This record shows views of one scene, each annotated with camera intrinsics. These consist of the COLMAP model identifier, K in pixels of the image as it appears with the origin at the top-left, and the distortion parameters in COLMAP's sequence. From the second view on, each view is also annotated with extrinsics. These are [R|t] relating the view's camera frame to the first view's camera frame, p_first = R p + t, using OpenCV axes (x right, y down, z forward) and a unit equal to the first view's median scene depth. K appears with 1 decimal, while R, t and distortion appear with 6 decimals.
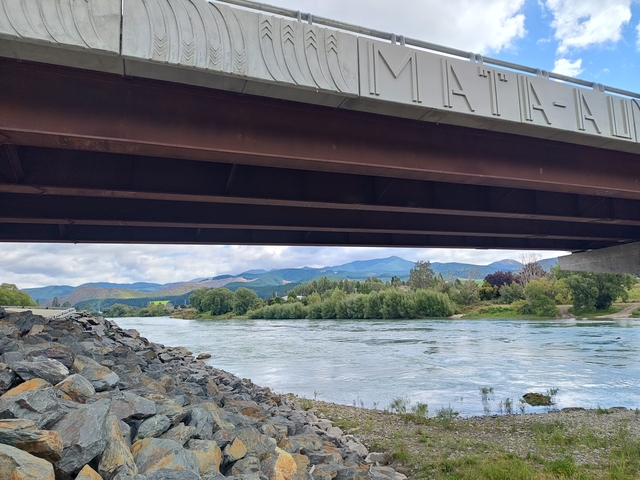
lens RADIAL K [[459.6, 0, 321.1], [0, 459.6, 236.6], [0, 0, 1]] dist [0.052578, -0.010493]
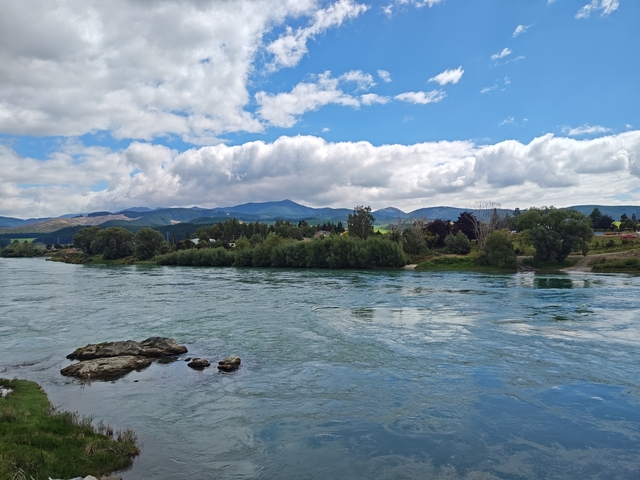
lens RADIAL K [[459.6, 0, 319.7], [0, 459.6, 241.6], [0, 0, 1]] dist [0.052578, -0.010493]
pose [[0.971926, 0.023529, 0.234106, -0.073956], [-0.054751, 0.990290, 0.127779, 0.012406], [-0.228827, -0.137009, 0.963777, 0.130814]]
